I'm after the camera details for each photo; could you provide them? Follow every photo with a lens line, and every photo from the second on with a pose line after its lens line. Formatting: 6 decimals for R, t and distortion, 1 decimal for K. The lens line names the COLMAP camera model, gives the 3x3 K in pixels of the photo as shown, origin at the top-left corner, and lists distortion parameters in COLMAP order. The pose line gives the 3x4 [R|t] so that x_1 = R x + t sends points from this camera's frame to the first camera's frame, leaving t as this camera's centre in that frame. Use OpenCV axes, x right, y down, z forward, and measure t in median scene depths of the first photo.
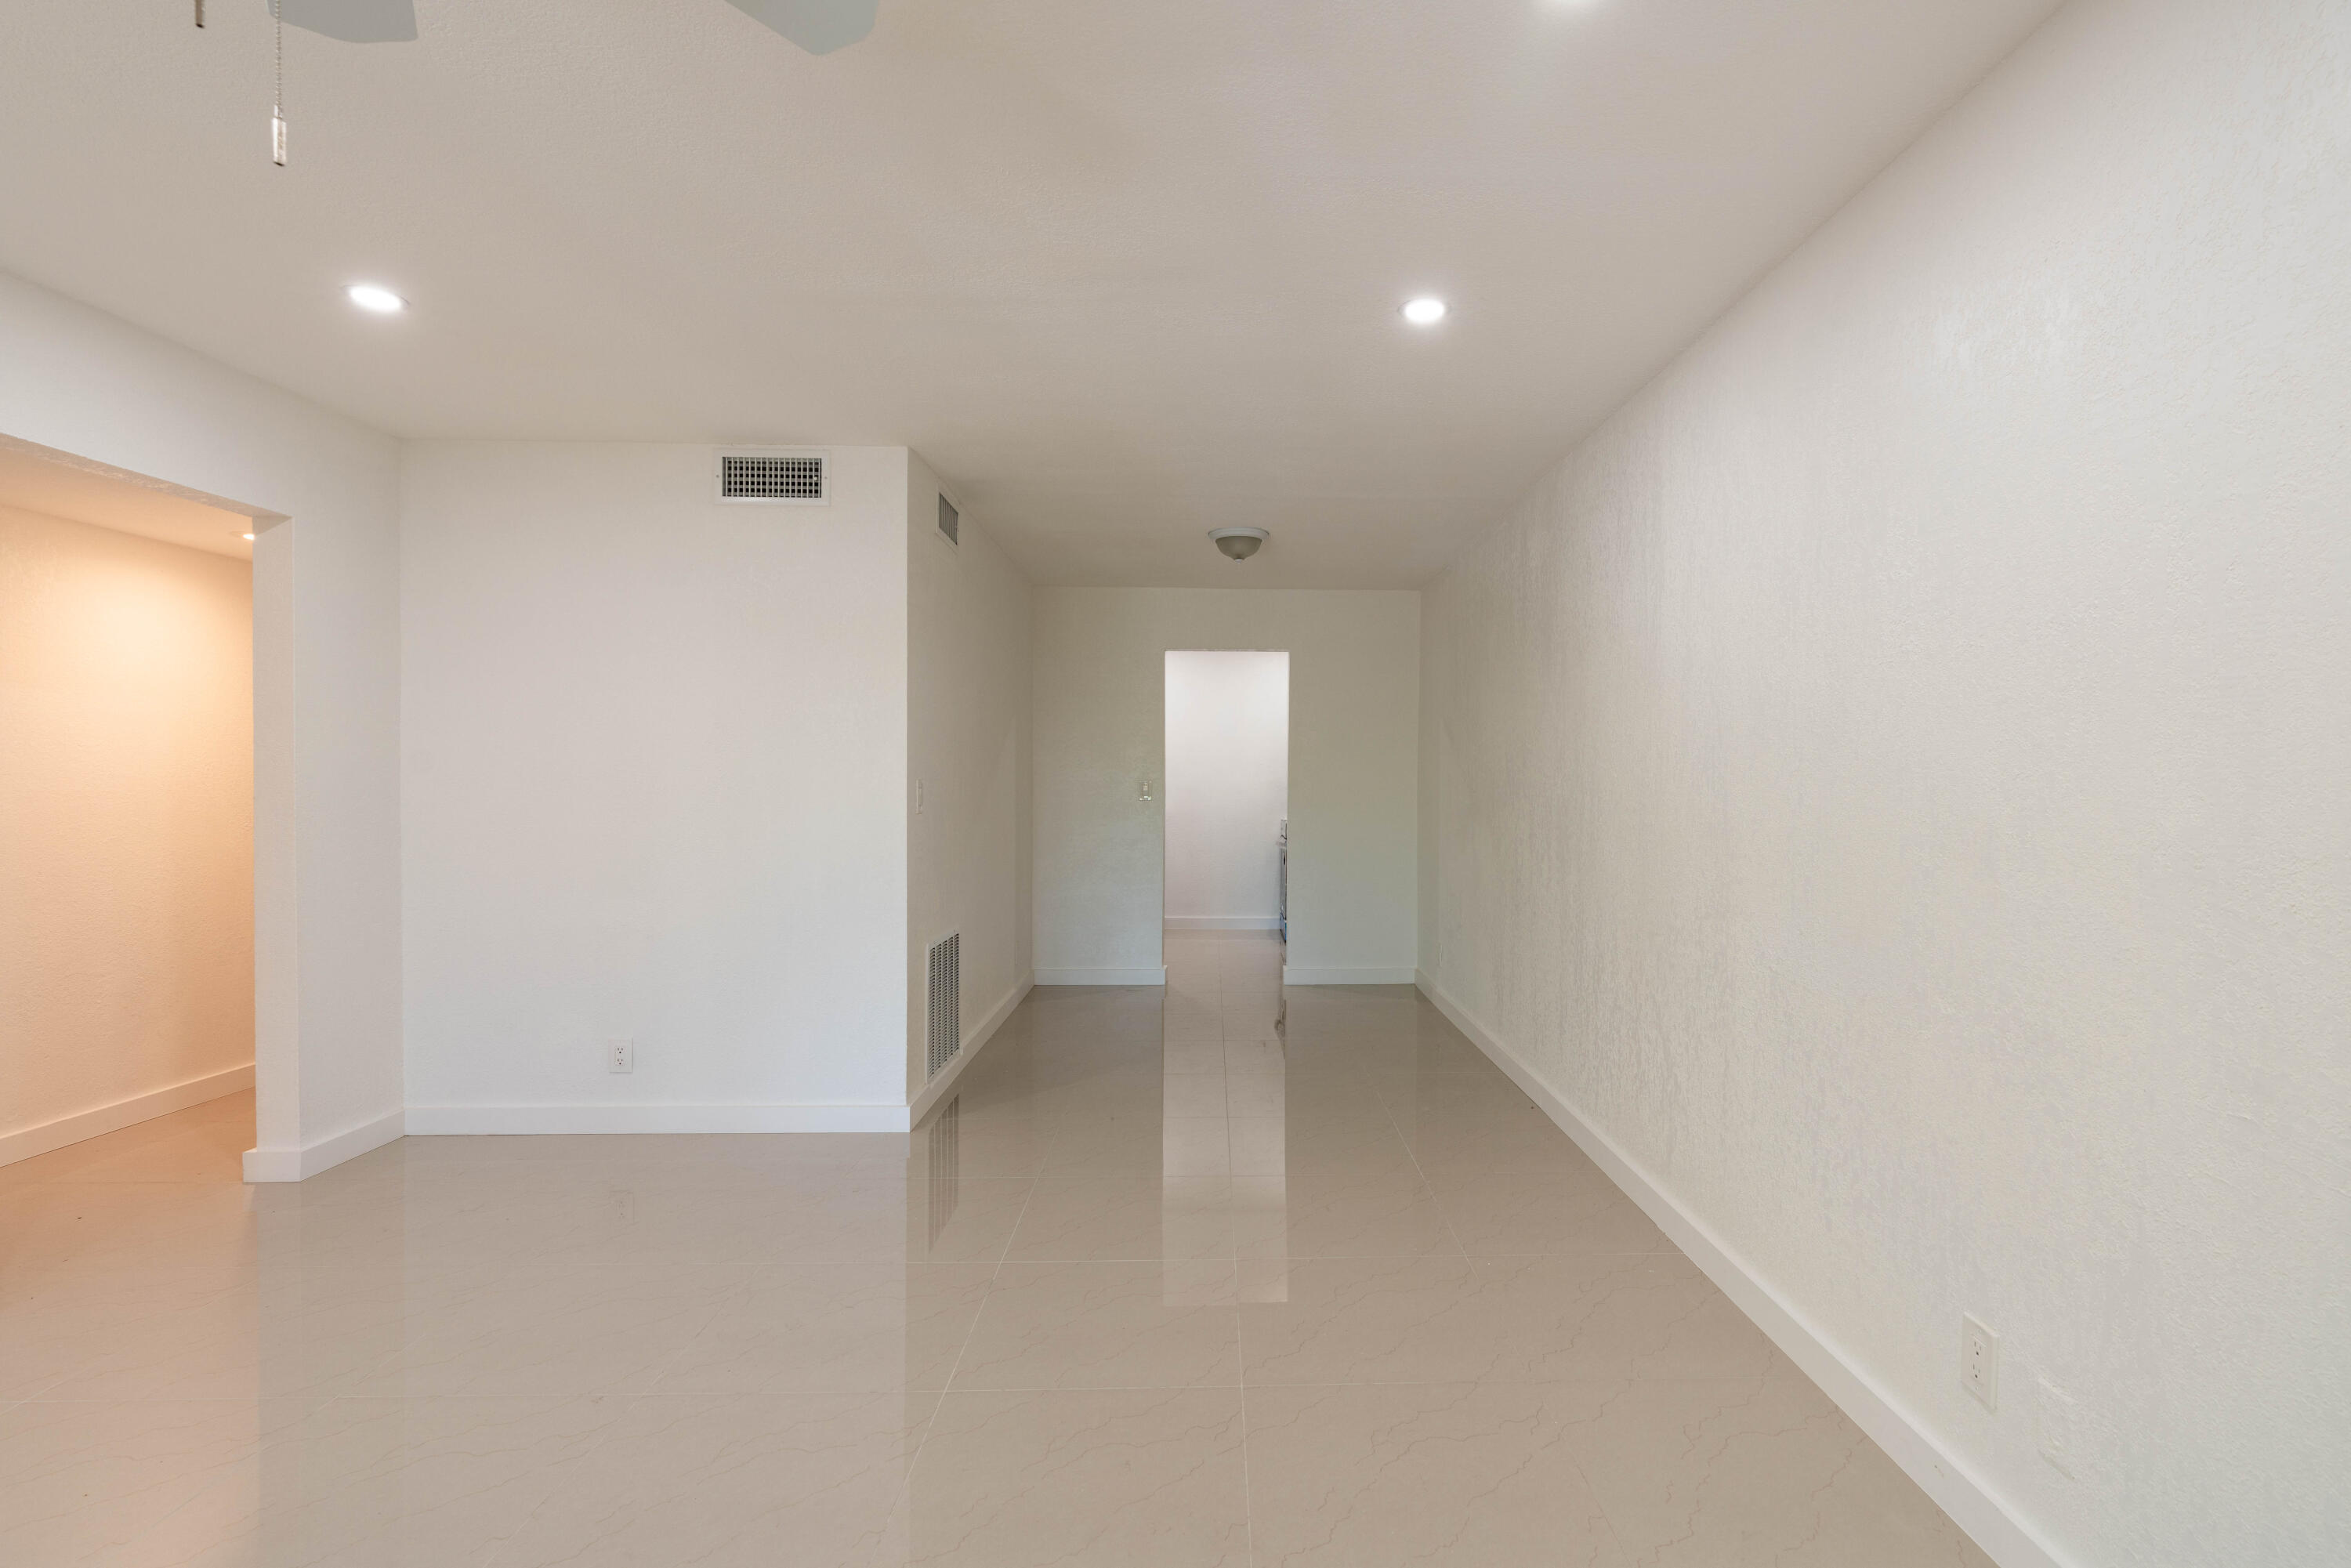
lens RADIAL K [[1077.1, 0, 1175.5], [0, 1077.1, 784.0], [0, 0, 1]] dist [-0.002480, 0.000149]
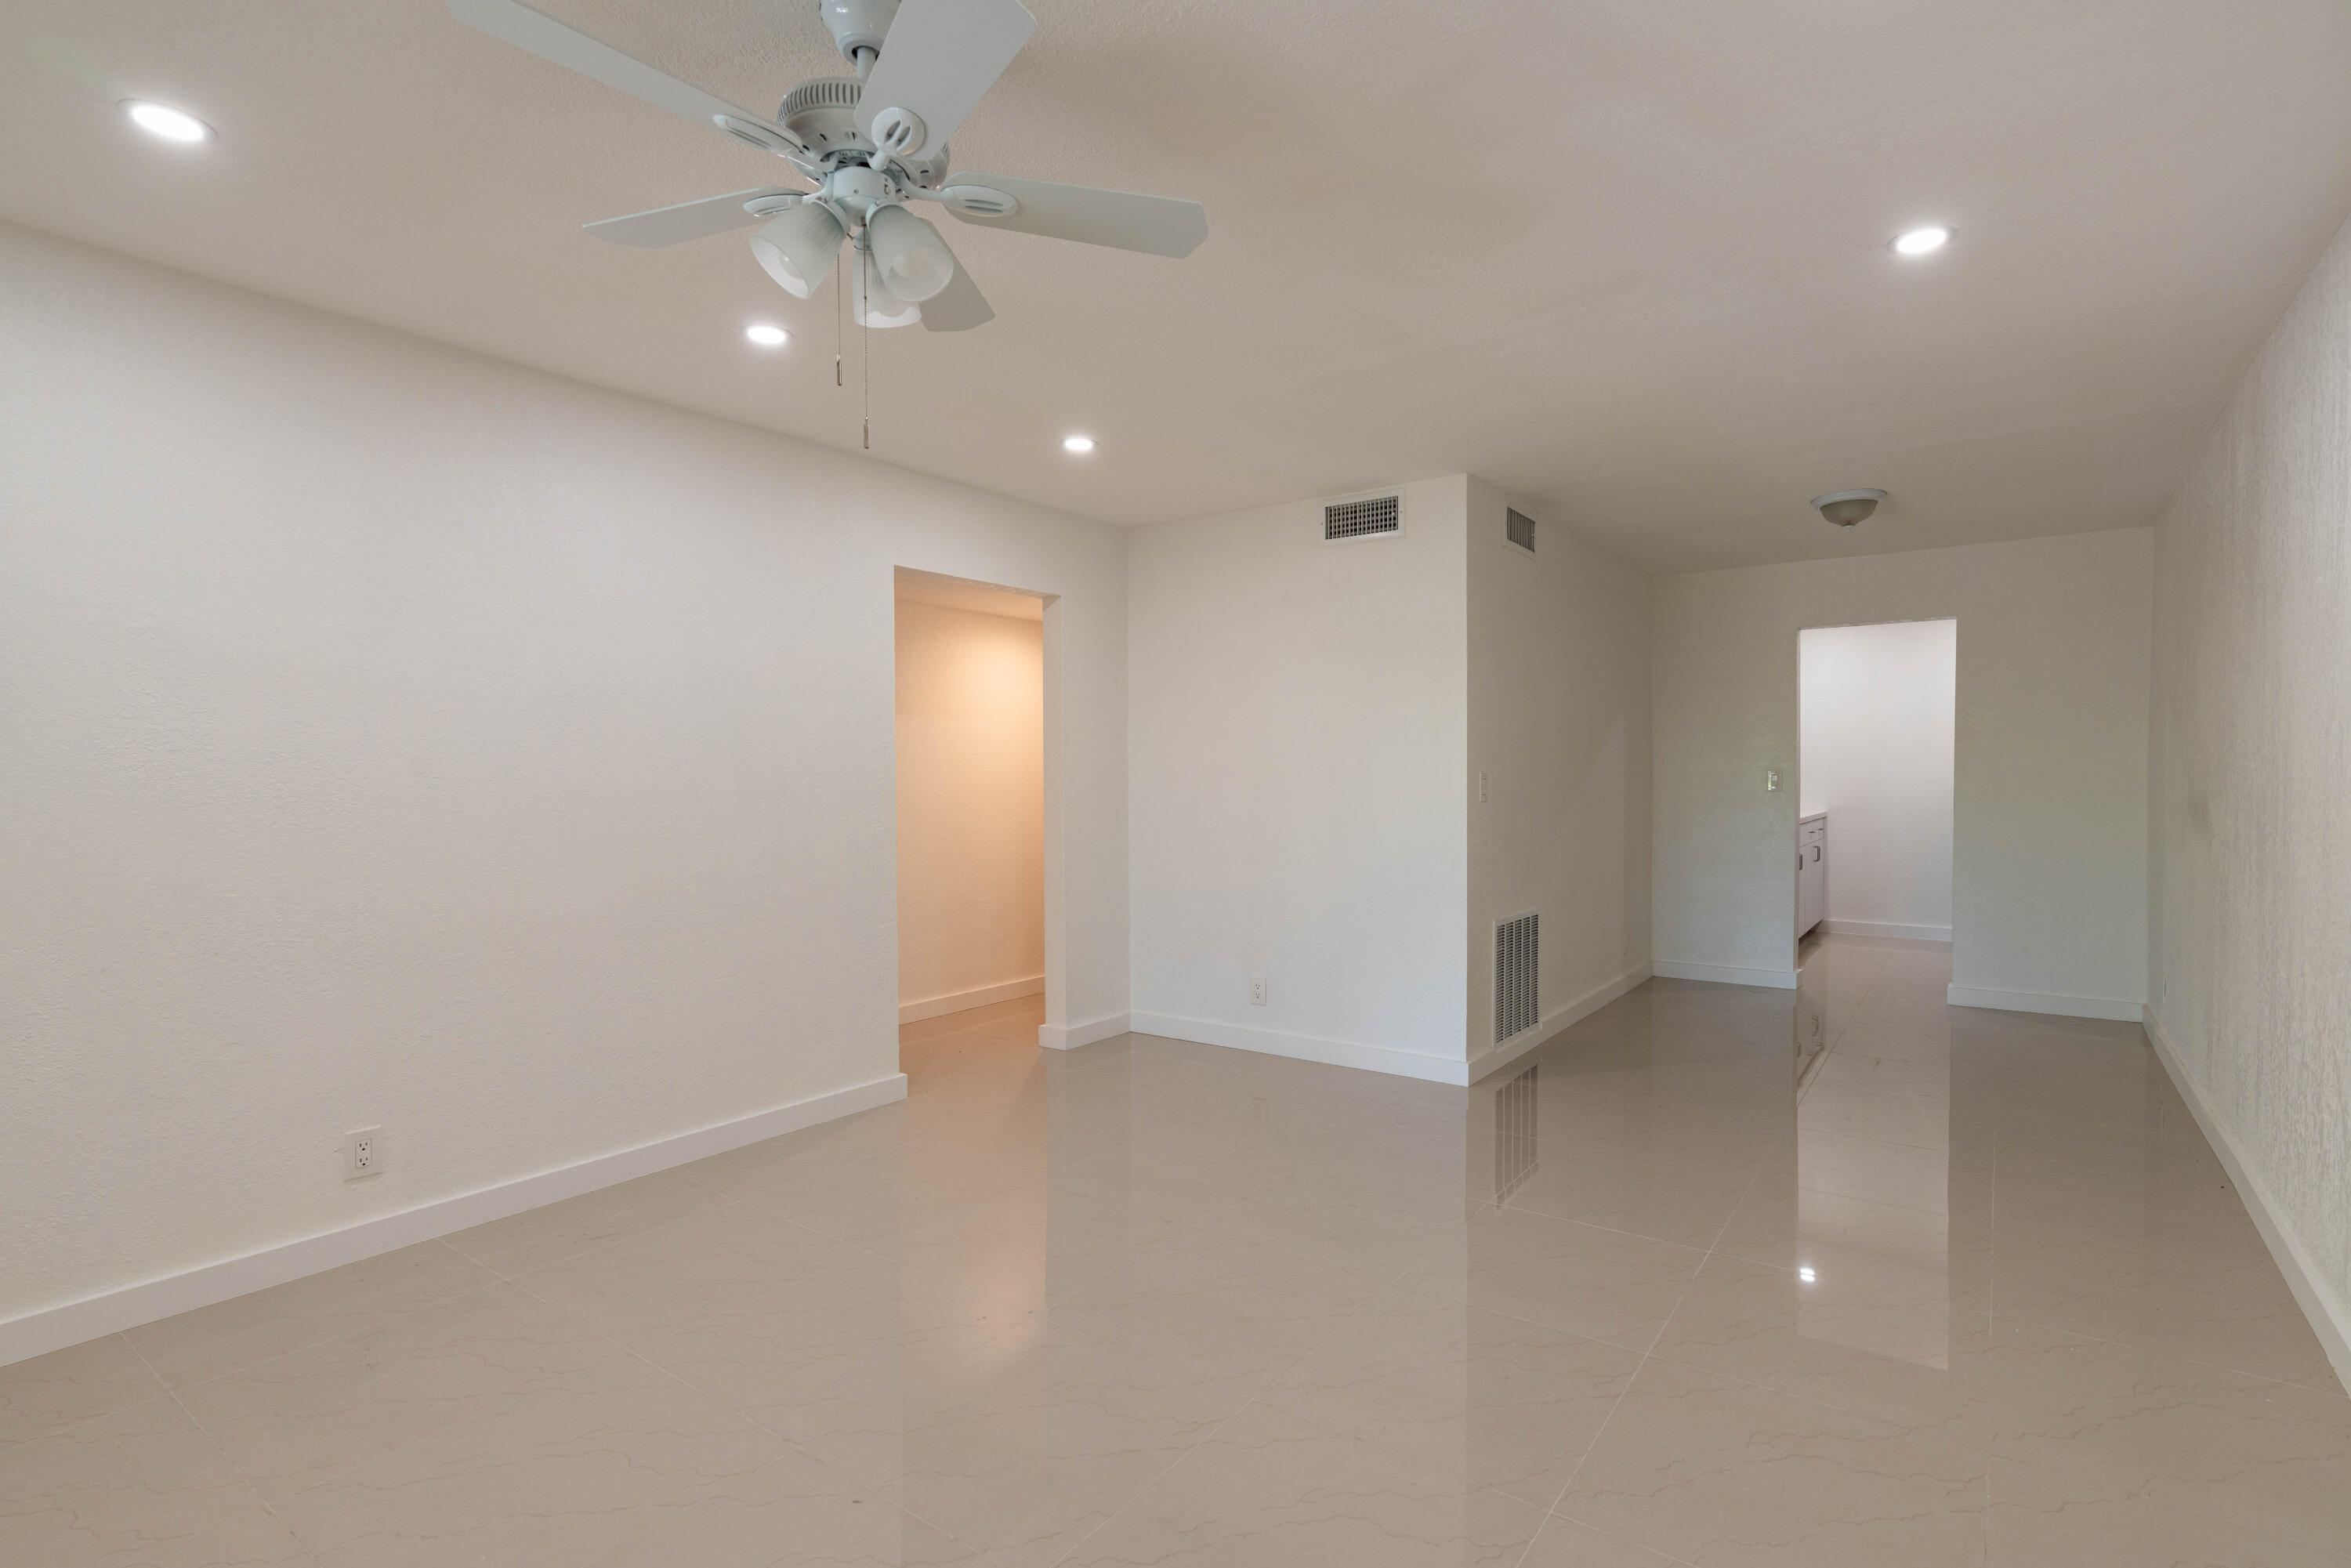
lens RADIAL K [[1059.4, 0, 1253.2], [0, 1059.4, 782.6], [0, 0, 1]] dist [0.001020, 0.000277]
pose [[0.817768, -0.003799, -0.575536, 0.198582], [0.007180, 0.999968, 0.003602, 0.001419], [0.575504, -0.007078, 0.817768, -0.025799]]
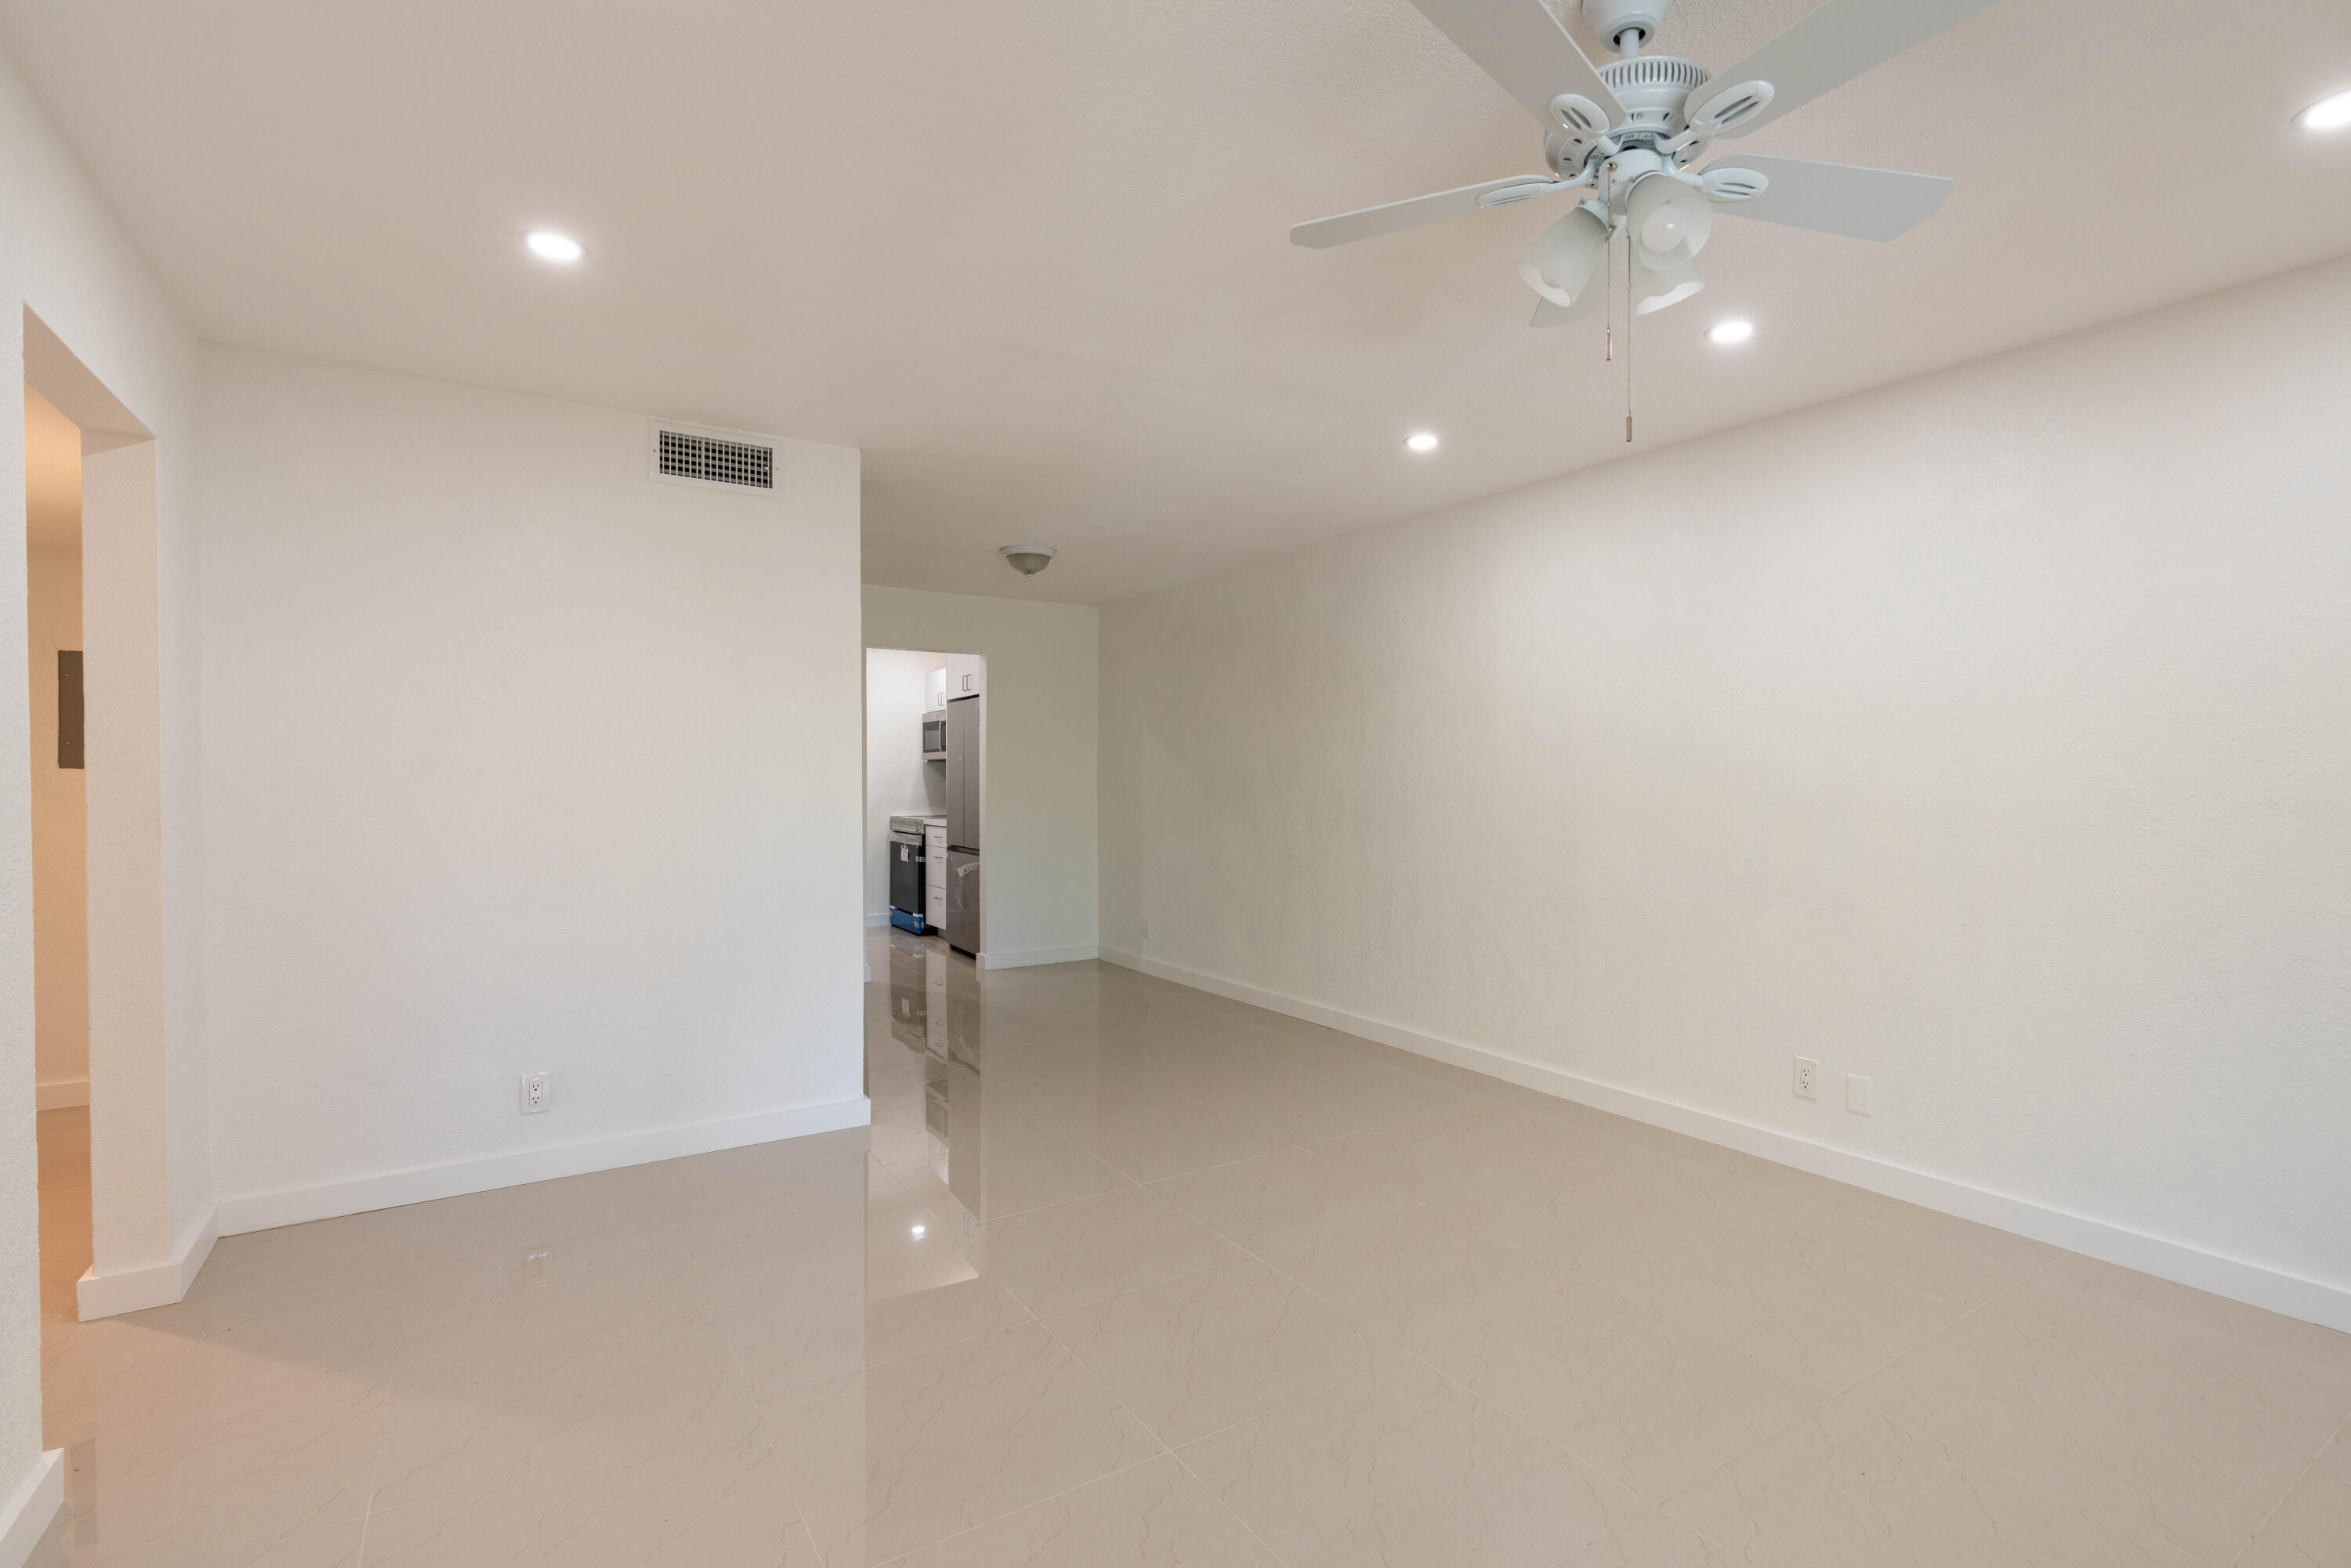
lens RADIAL K [[1112.0, 0, 1175.5], [0, 1112.0, 784.0], [0, 0, 1]] dist [-0.000083, 0.000117]
pose [[0.854117, -0.006718, 0.520037, -0.539529], [0.005446, 0.999977, 0.003973, -0.001273], [-0.520052, -0.000562, 0.854135, -0.046854]]
